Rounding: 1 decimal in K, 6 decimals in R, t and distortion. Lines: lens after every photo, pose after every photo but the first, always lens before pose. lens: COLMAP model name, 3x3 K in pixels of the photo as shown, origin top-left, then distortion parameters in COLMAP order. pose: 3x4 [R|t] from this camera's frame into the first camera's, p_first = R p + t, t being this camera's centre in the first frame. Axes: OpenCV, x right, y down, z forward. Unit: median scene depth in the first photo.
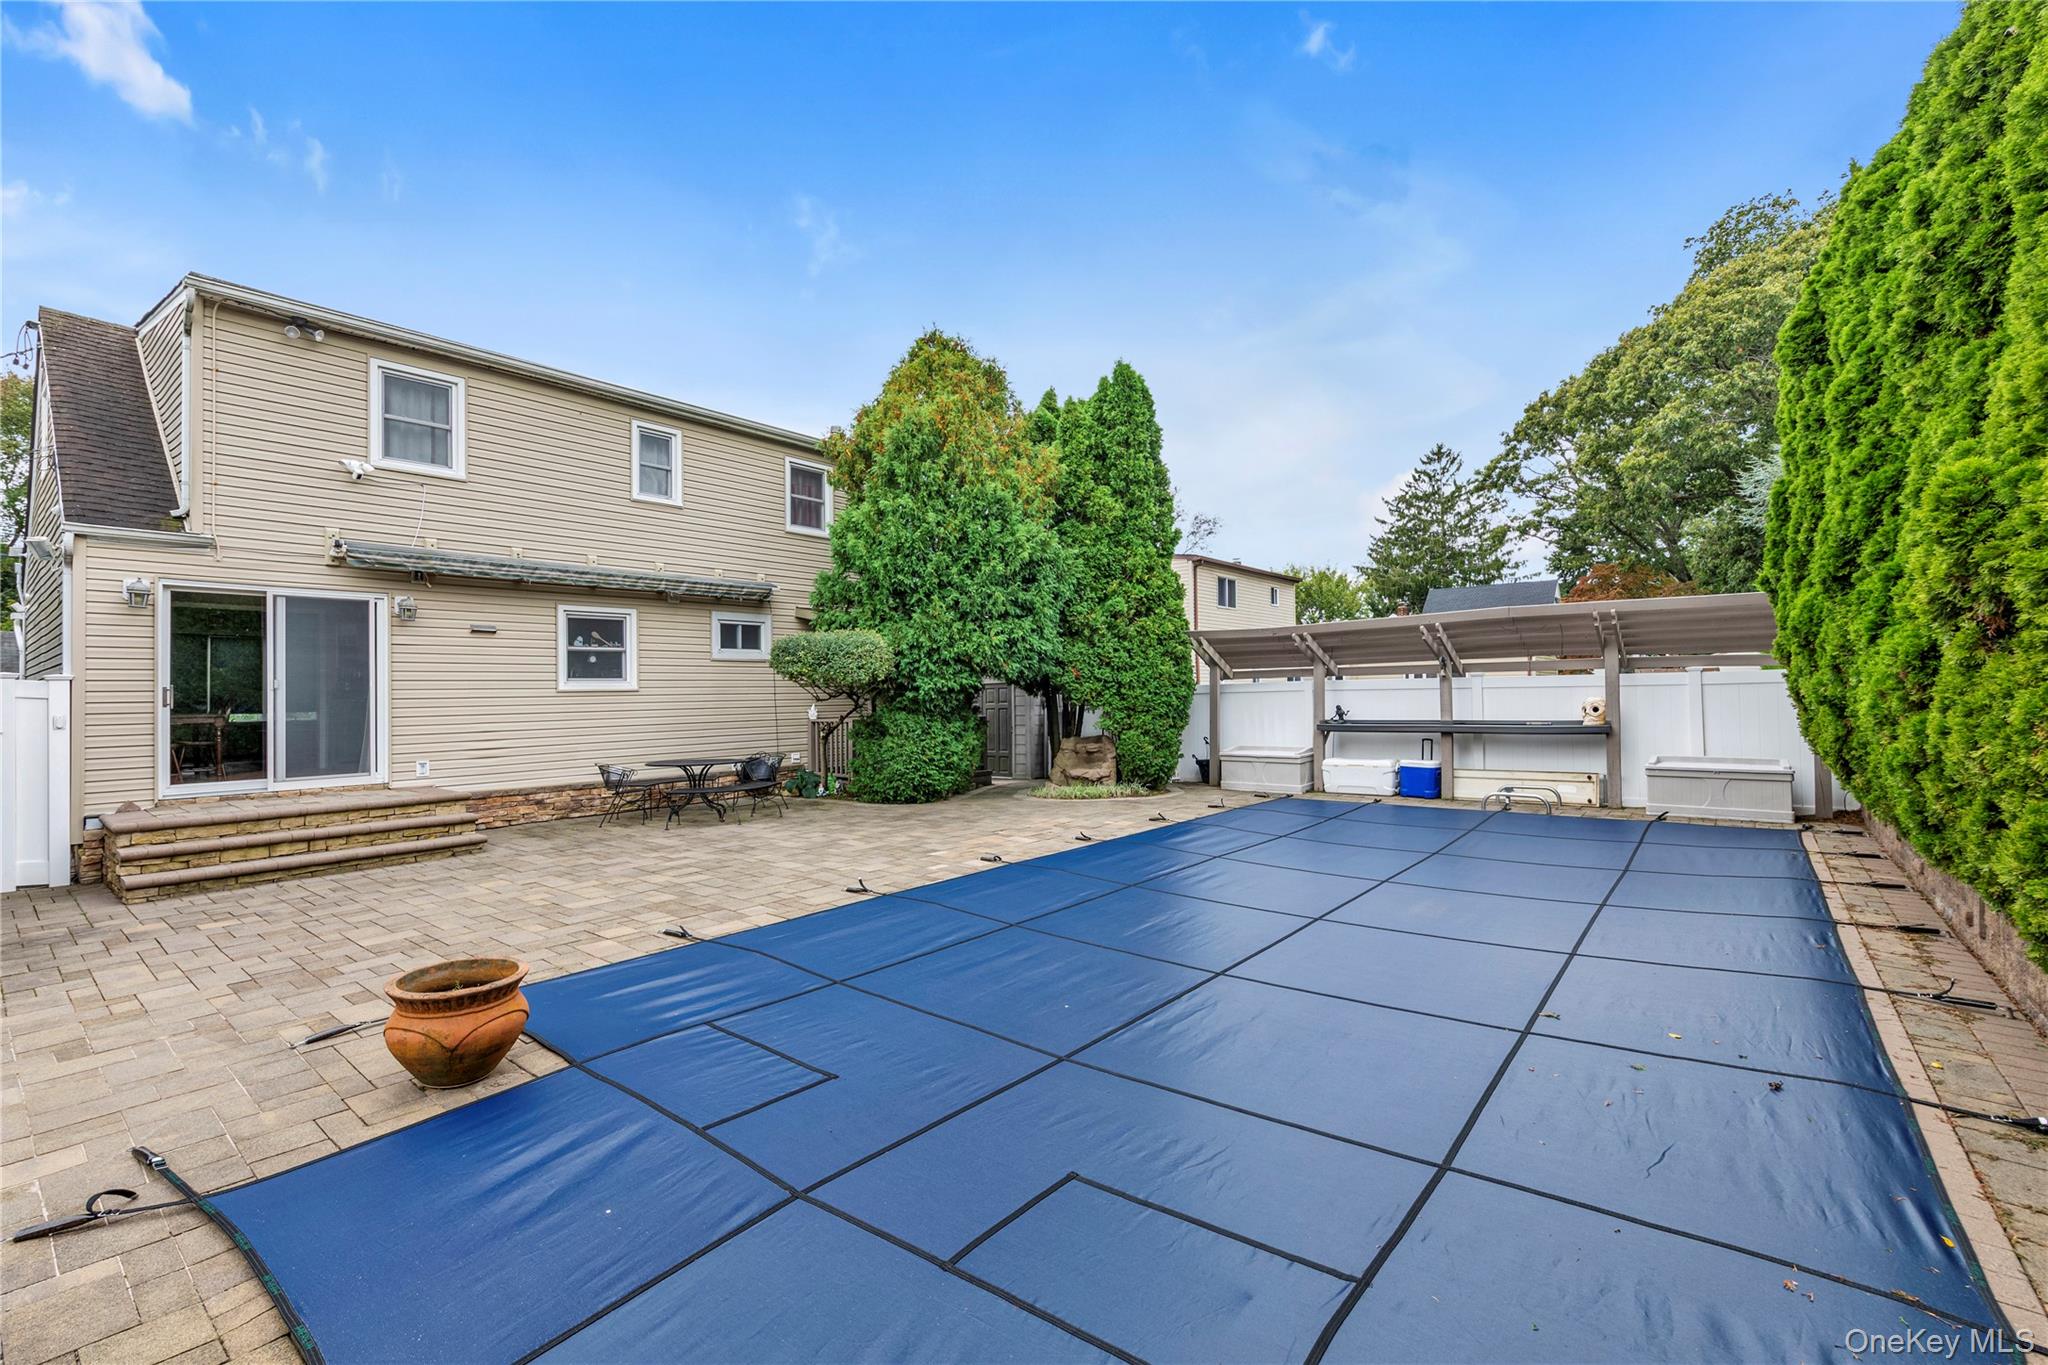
lens RADIAL K [[895.4, 0, 1017.6], [0, 895.4, 682.3], [0, 0, 1]] dist [0.003039, -0.000032]
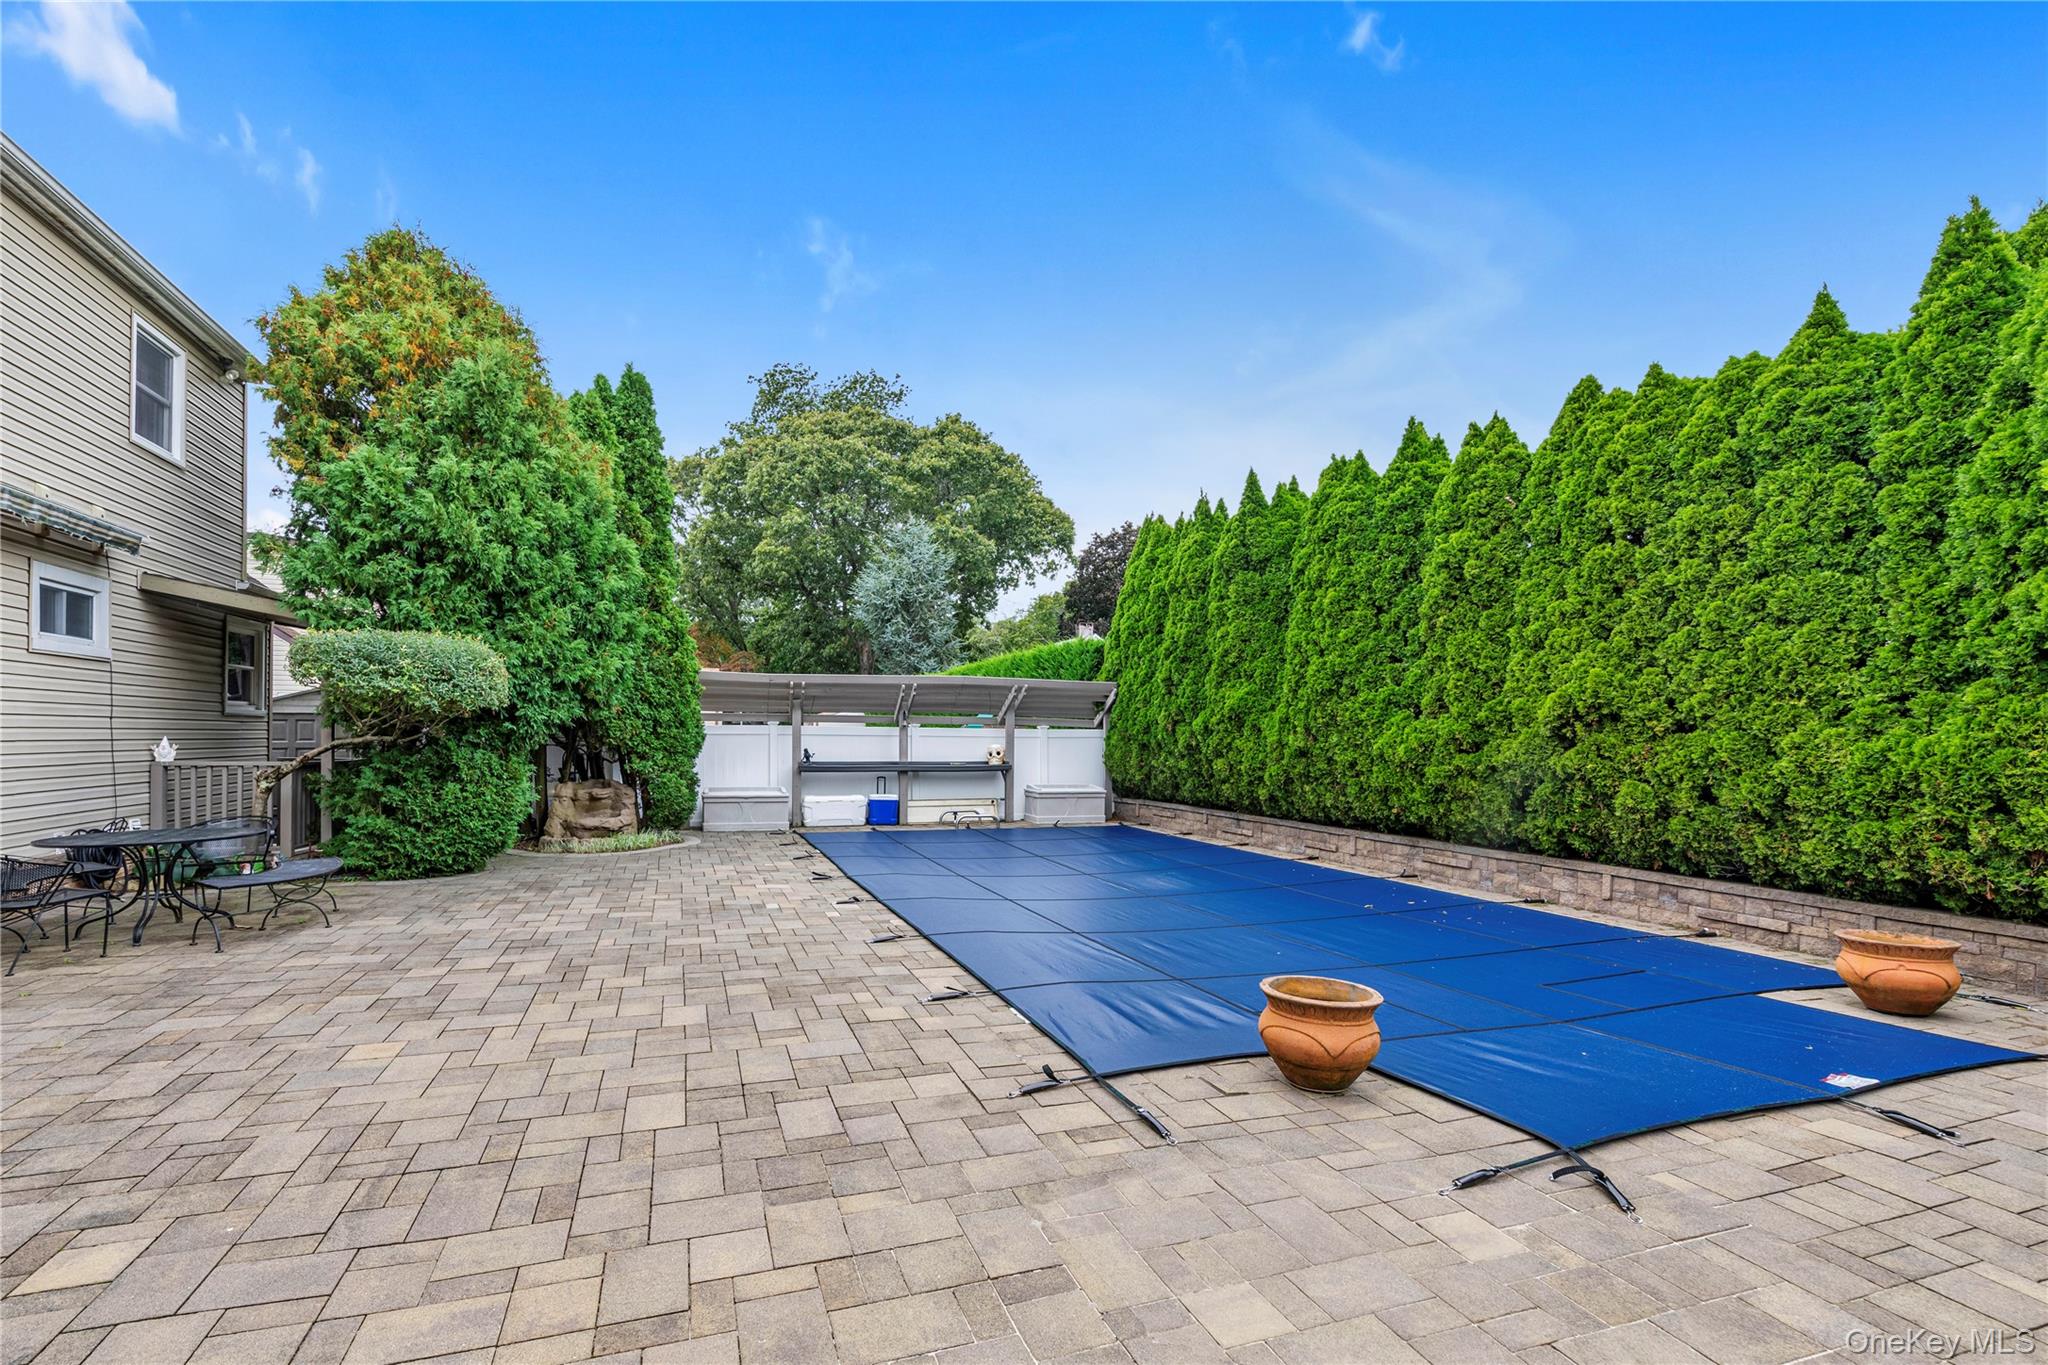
lens RADIAL K [[895.4, 0, 1004.9], [0, 895.4, 741.3], [0, 0, 1]] dist [0.003039, -0.000032]
pose [[0.515862, 0.018317, 0.856476, -0.551632], [-0.028991, 0.999572, -0.003916, 0.015949], [-0.856181, -0.022810, 0.516172, 0.247052]]
